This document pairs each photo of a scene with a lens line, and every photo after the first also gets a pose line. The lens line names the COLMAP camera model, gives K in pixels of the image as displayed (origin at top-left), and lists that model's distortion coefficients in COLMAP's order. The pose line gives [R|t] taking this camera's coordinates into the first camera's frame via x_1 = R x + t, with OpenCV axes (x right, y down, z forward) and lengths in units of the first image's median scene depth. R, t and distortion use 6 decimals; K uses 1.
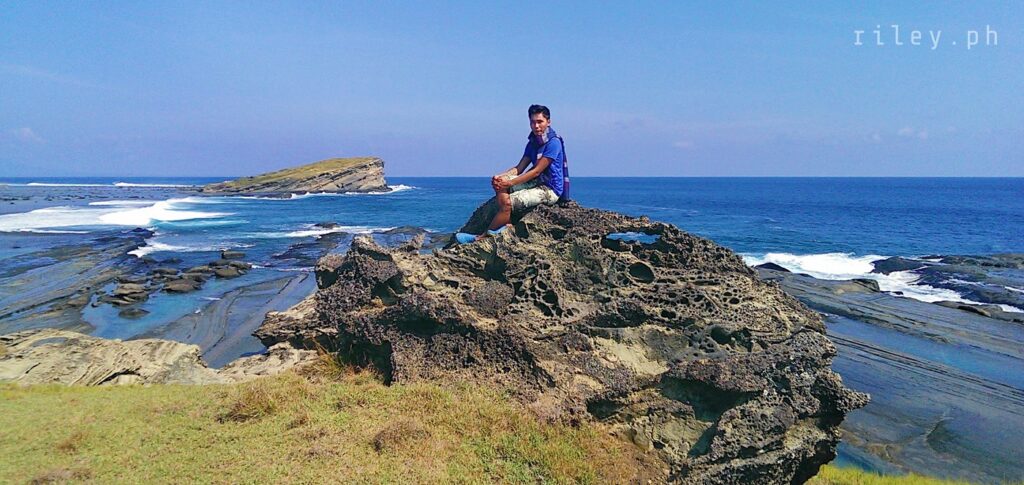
lens RADIAL K [[775.4, 0, 512.7], [0, 775.4, 186.4], [0, 0, 1]] dist [0.093269, -0.166348]
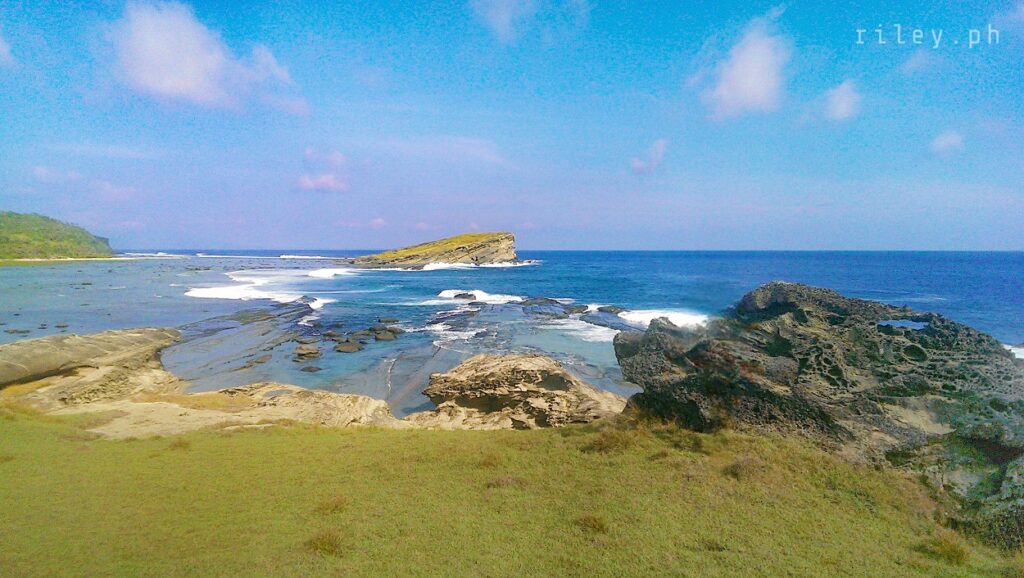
lens RADIAL K [[746.2, 0, 512.0], [0, 746.2, 289.0], [0, 0, 1]] dist [0.080222, -0.110673]
pose [[0.987047, 0.011176, -0.160044, -0.270792], [-0.004762, 0.999172, 0.040400, -0.035248], [0.160363, -0.039114, 0.986283, -0.272491]]
